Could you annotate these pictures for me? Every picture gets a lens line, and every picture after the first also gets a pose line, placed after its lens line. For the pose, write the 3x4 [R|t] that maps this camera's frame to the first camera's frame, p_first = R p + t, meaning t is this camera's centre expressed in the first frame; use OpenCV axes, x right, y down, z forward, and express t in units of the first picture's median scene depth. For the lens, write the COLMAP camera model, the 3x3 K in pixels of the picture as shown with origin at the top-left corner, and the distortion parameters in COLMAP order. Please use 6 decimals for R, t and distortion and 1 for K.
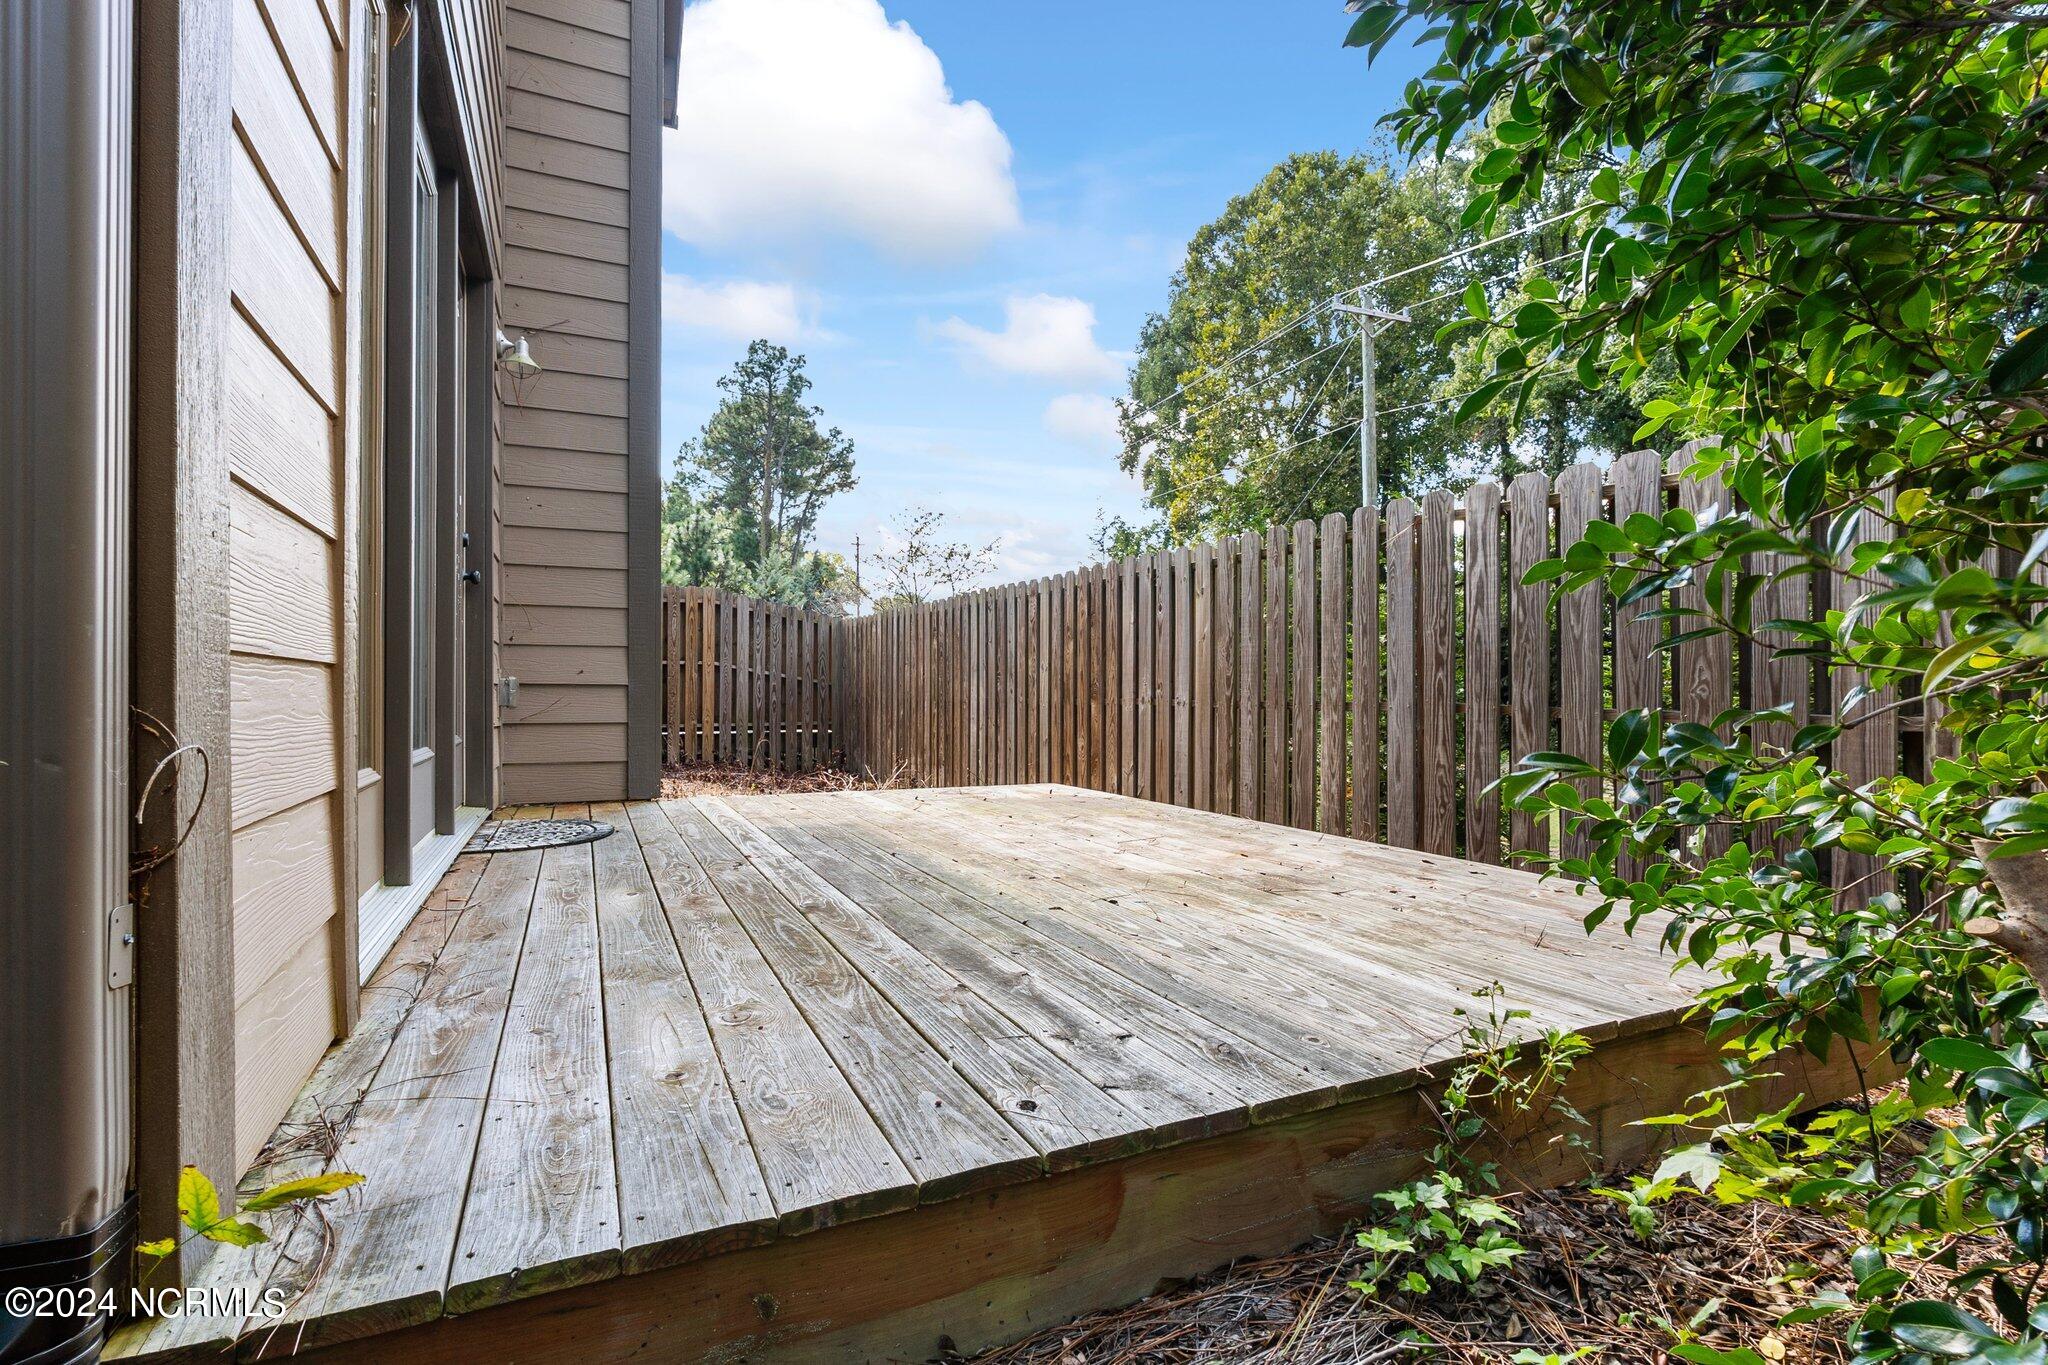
lens RADIAL K [[943.7, 0, 1013.4], [0, 943.7, 683.9], [0, 0, 1]] dist [-0.002314, 0.000320]
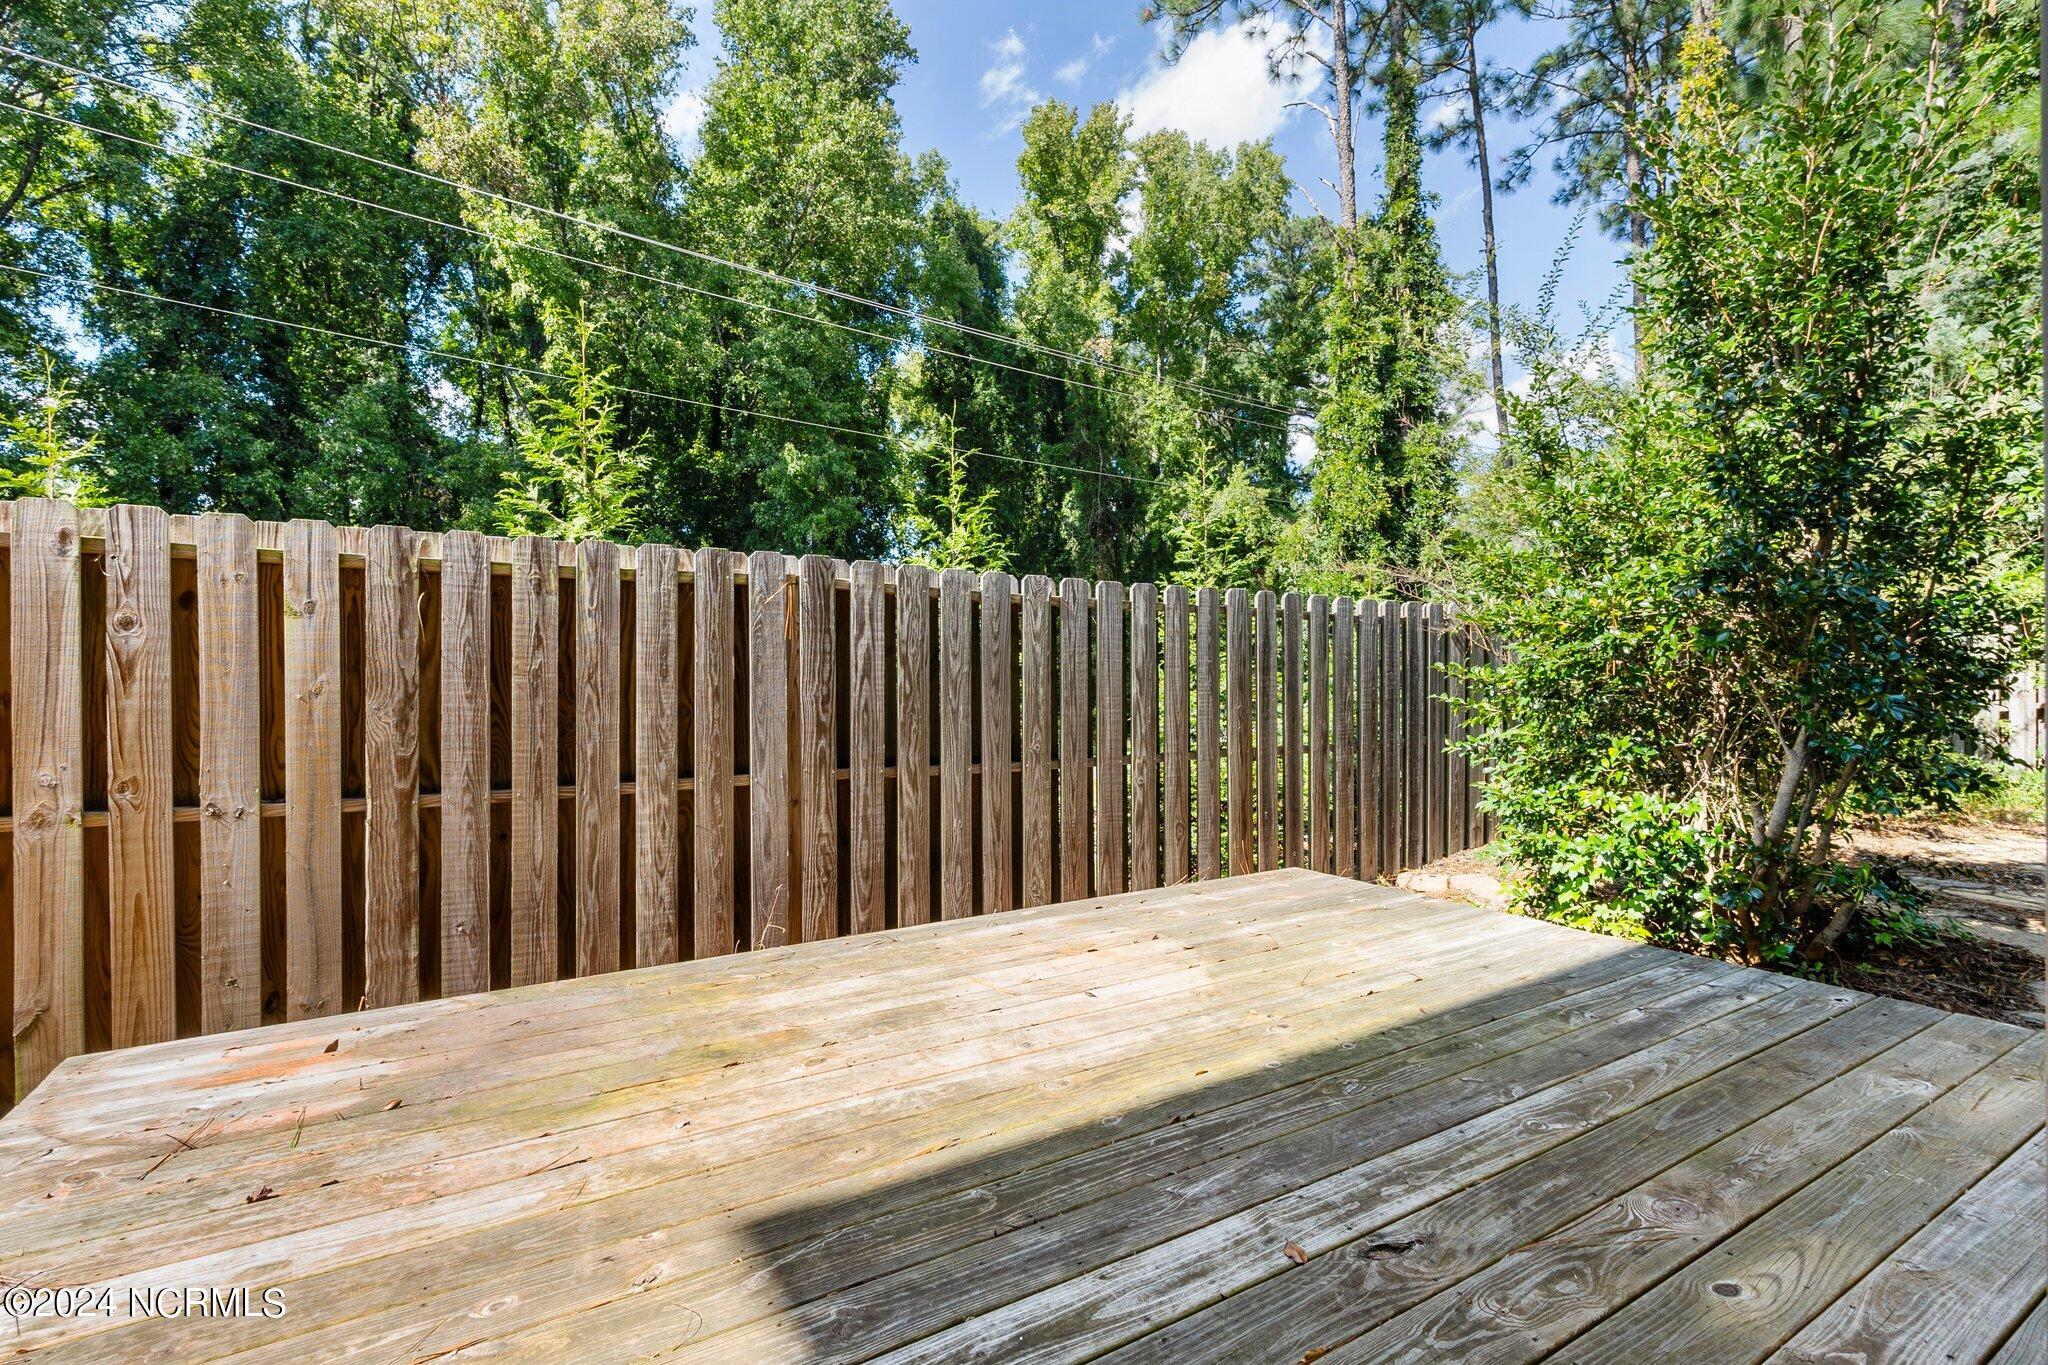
lens RADIAL K [[943.7, 0, 1013.4], [0, 943.7, 683.9], [0, 0, 1]] dist [-0.002314, 0.000320]
pose [[-0.101538, -0.009638, 0.994785, -1.084755], [0.001397, 0.999951, 0.009830, -0.158704], [-0.994831, 0.002388, -0.101519, 1.766931]]
